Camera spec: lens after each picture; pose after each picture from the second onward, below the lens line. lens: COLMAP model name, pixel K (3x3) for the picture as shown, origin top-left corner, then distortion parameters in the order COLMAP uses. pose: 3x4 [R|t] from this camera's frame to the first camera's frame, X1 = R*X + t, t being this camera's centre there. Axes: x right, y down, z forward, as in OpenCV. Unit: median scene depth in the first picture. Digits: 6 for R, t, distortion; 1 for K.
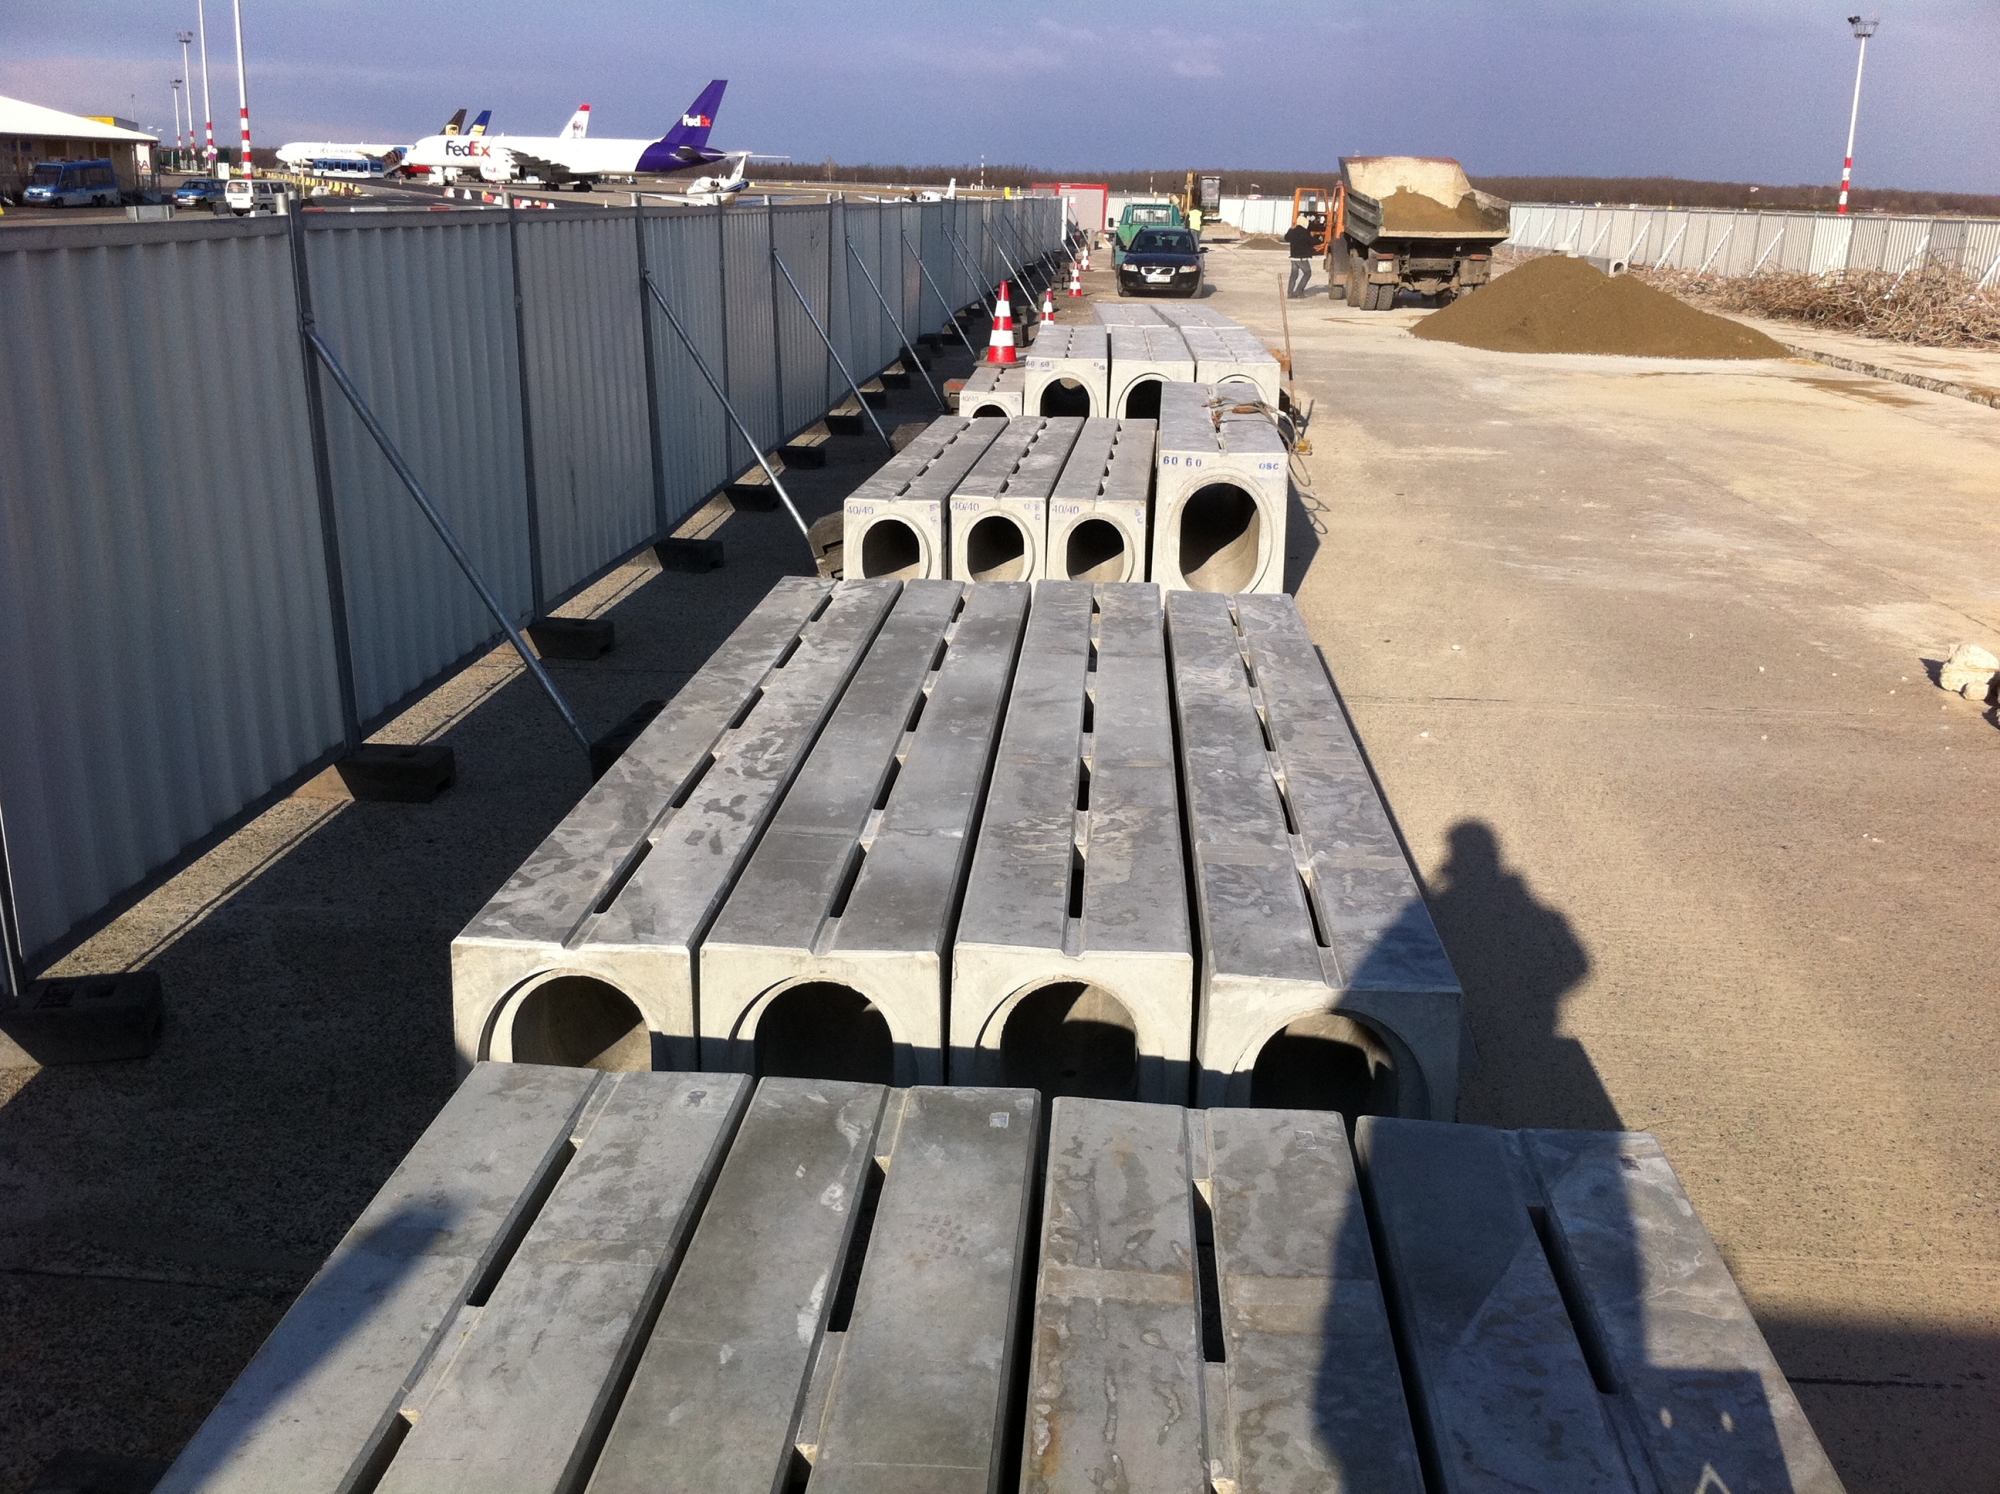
lens RADIAL K [[1852.6, 0, 993.8], [0, 1852.6, 735.5], [0, 0, 1]] dist [0.042898, -0.186802]
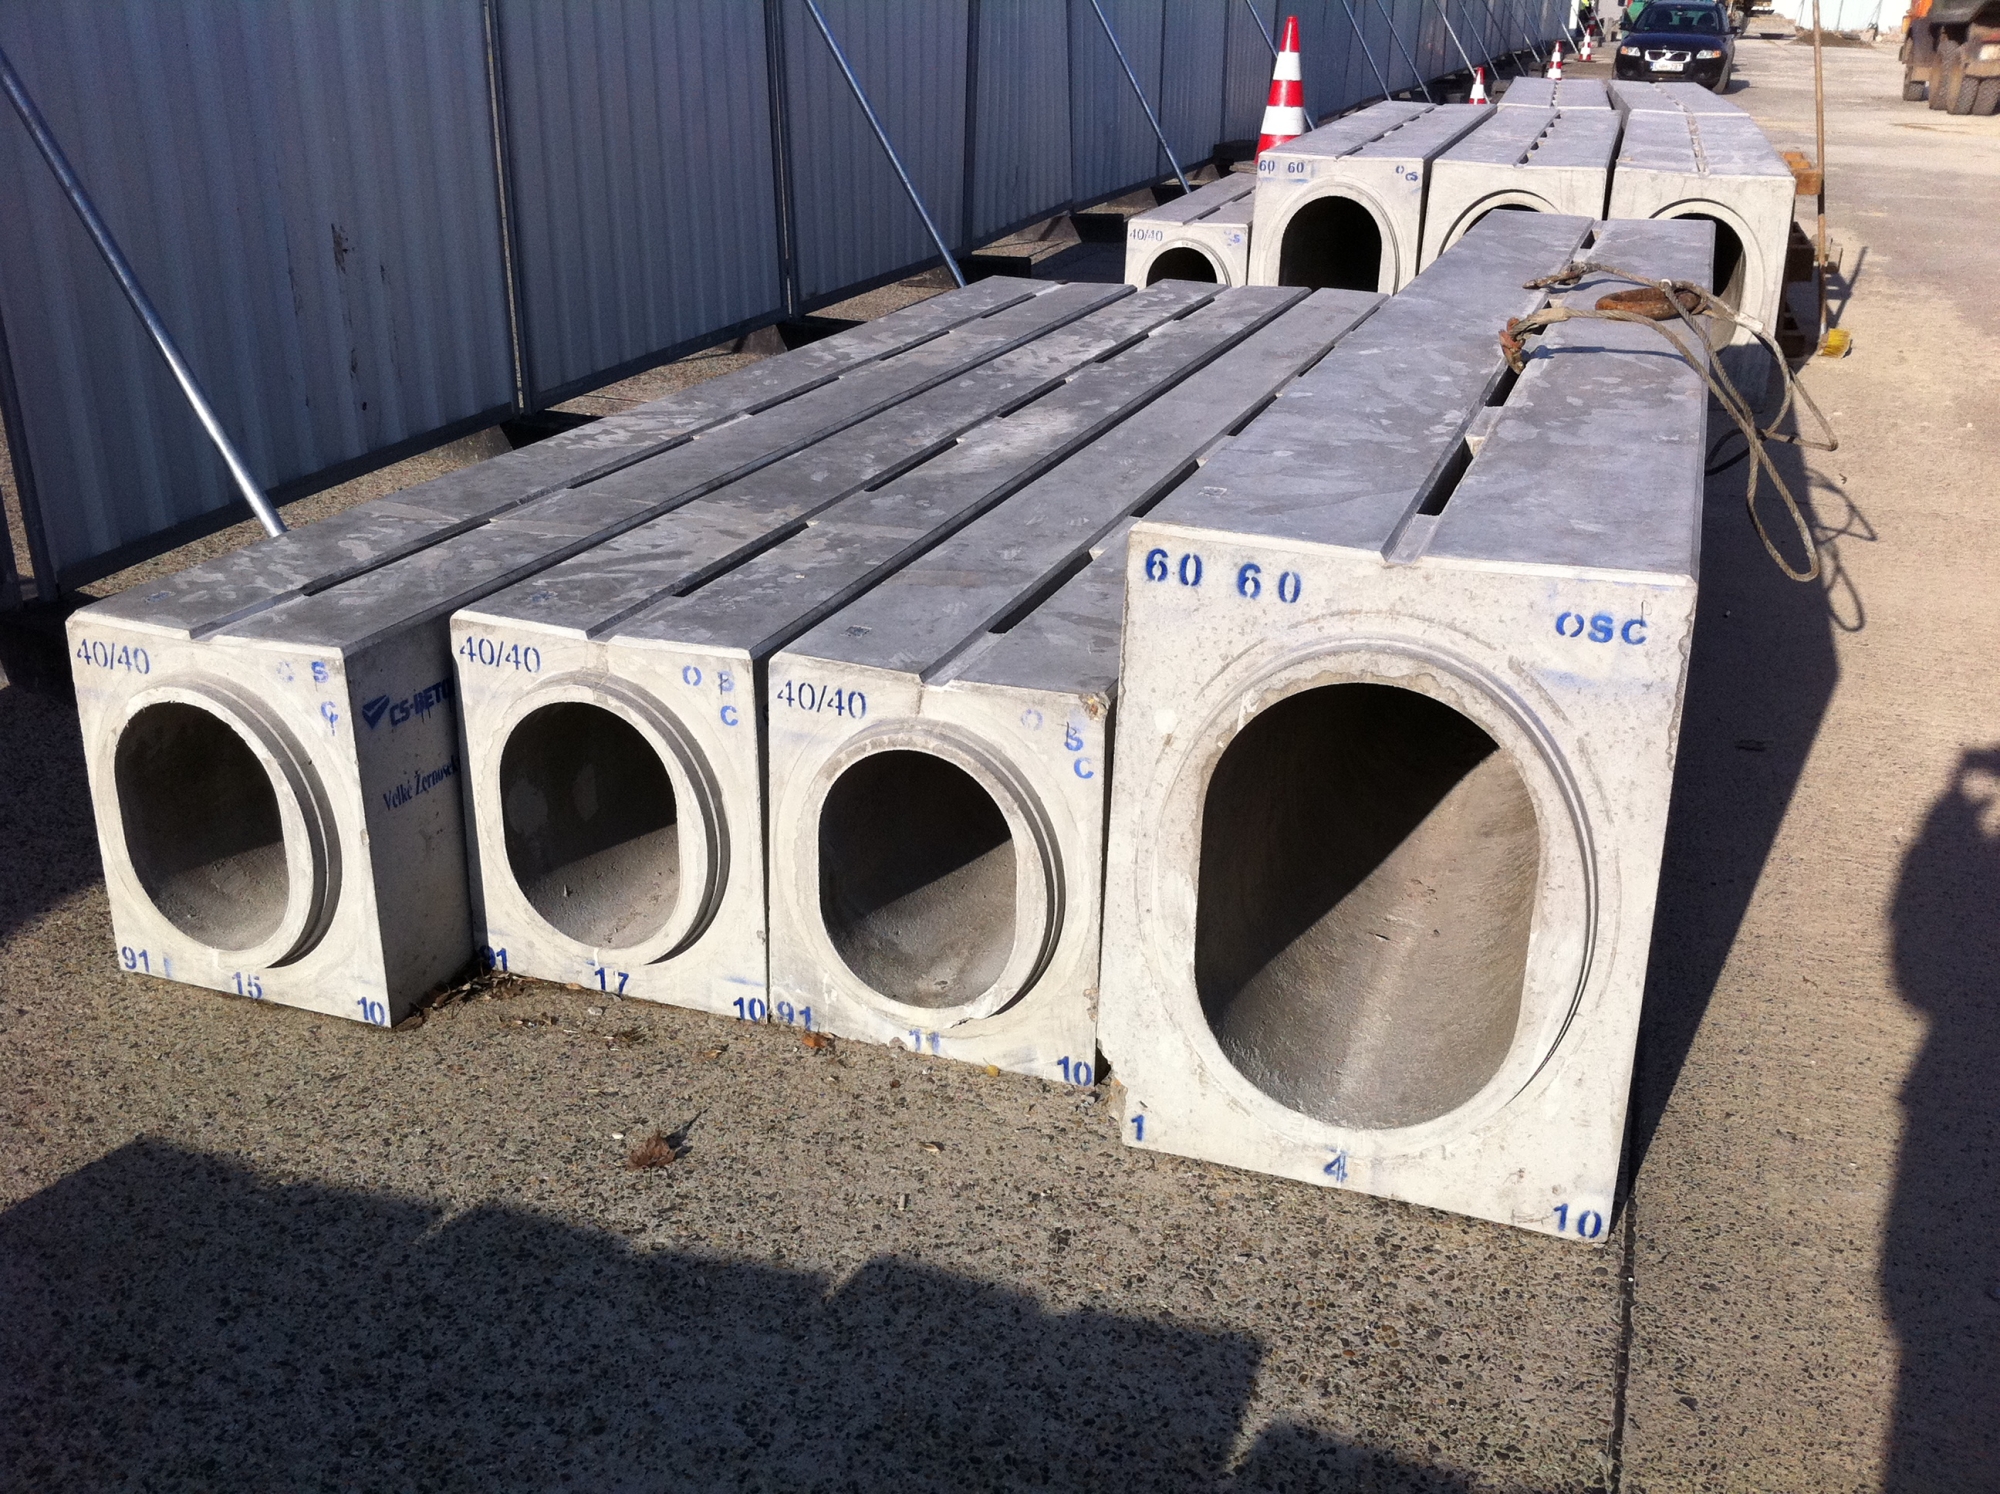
lens RADIAL K [[1852.6, 0, 1018.0], [0, 1852.6, 755.3], [0, 0, 1]] dist [0.042898, -0.186802]
pose [[0.968704, 0.090981, -0.230943, 0.069804], [-0.066172, 0.991389, 0.112997, -0.078752], [0.239235, -0.094179, 0.966383, 0.401489]]
